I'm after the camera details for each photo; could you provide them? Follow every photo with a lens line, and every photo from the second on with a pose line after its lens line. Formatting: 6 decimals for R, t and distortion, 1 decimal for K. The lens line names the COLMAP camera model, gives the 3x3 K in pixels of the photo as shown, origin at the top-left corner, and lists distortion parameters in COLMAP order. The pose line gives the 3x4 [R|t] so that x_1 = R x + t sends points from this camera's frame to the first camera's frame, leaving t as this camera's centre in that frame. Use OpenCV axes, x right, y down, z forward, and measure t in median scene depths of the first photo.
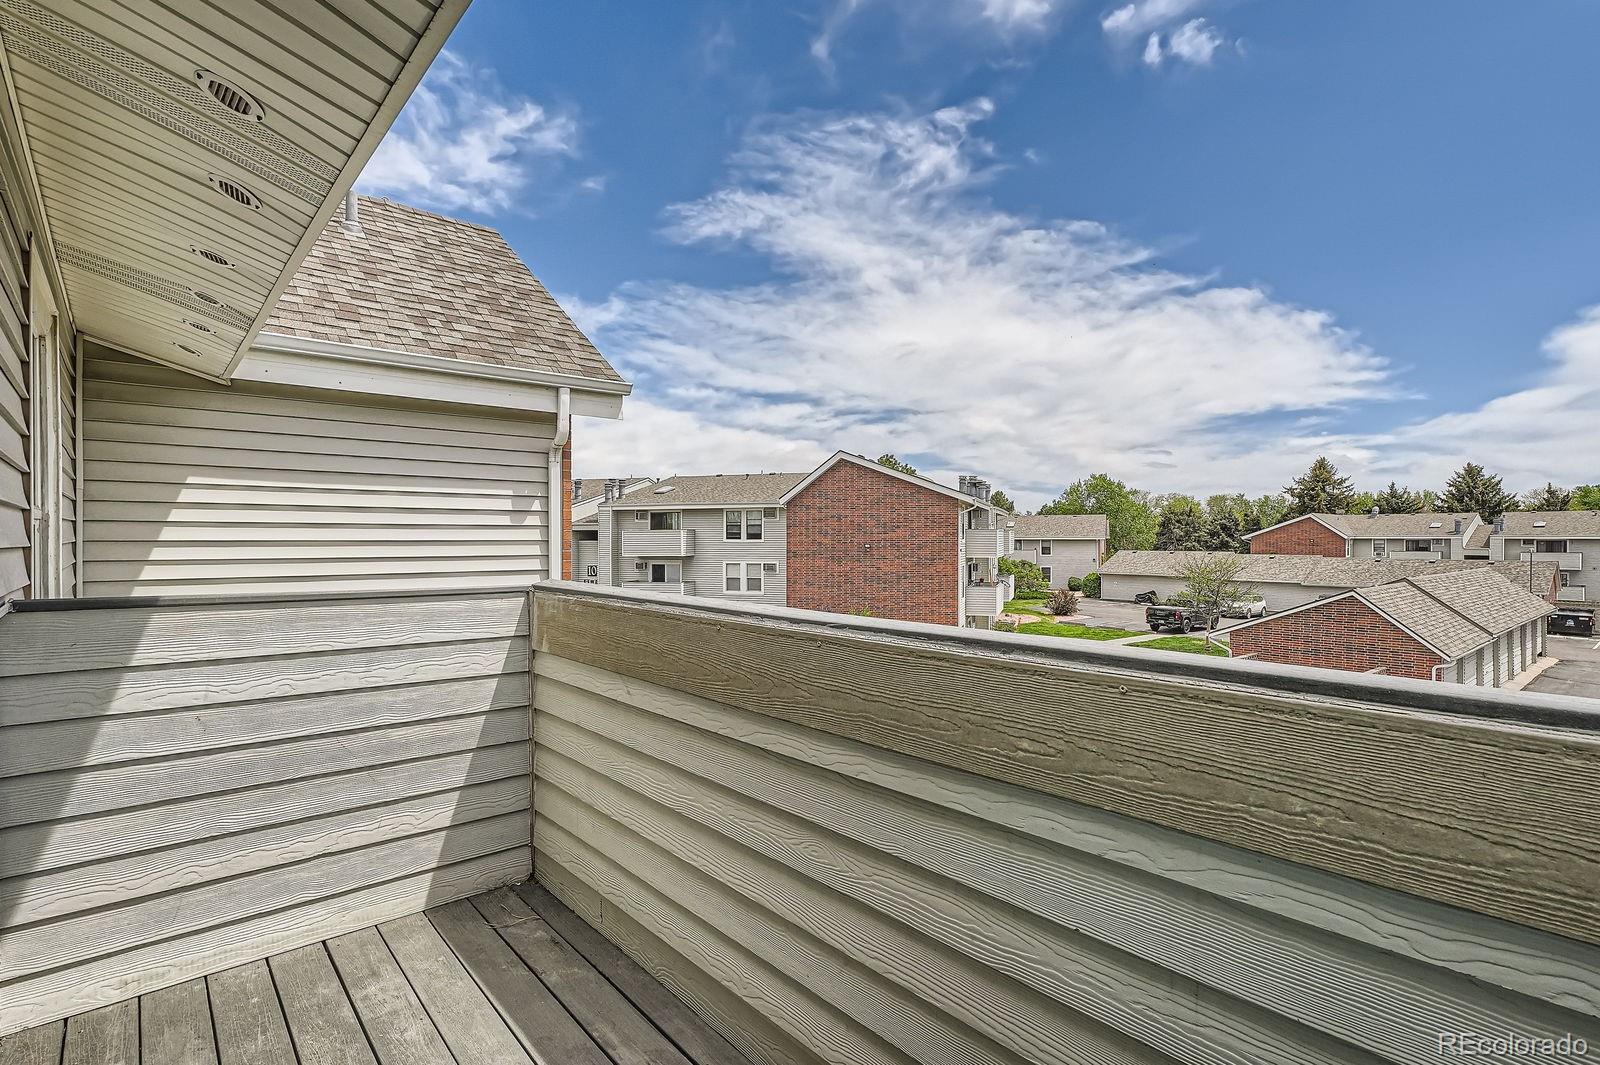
lens RADIAL K [[782.0, 0, 803.9], [0, 782.0, 538.7], [0, 0, 1]] dist [-0.002201, 0.001298]
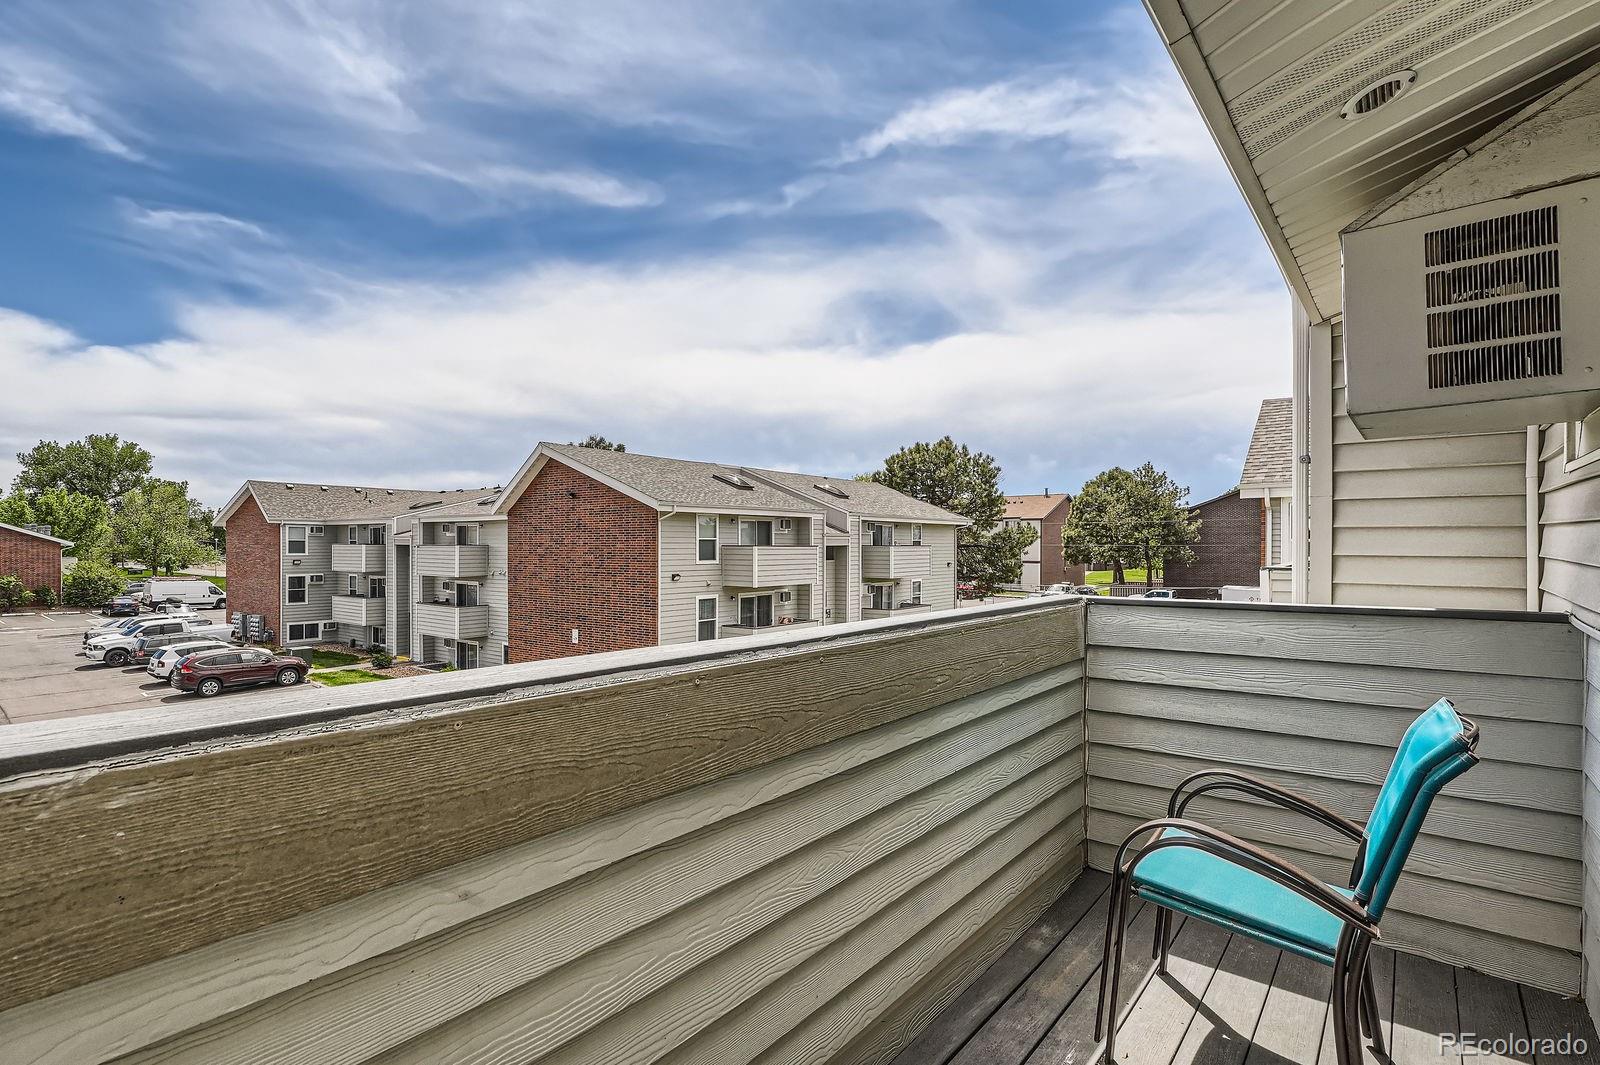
lens RADIAL K [[782.0, 0, 794.5], [0, 782.0, 530.5], [0, 0, 1]] dist [-0.002201, 0.001298]
pose [[-0.170238, 0.016223, 0.985269, -0.893554], [0.003012, 0.999868, -0.015943, -0.017064], [-0.985398, 0.000253, -0.170264, 1.092049]]
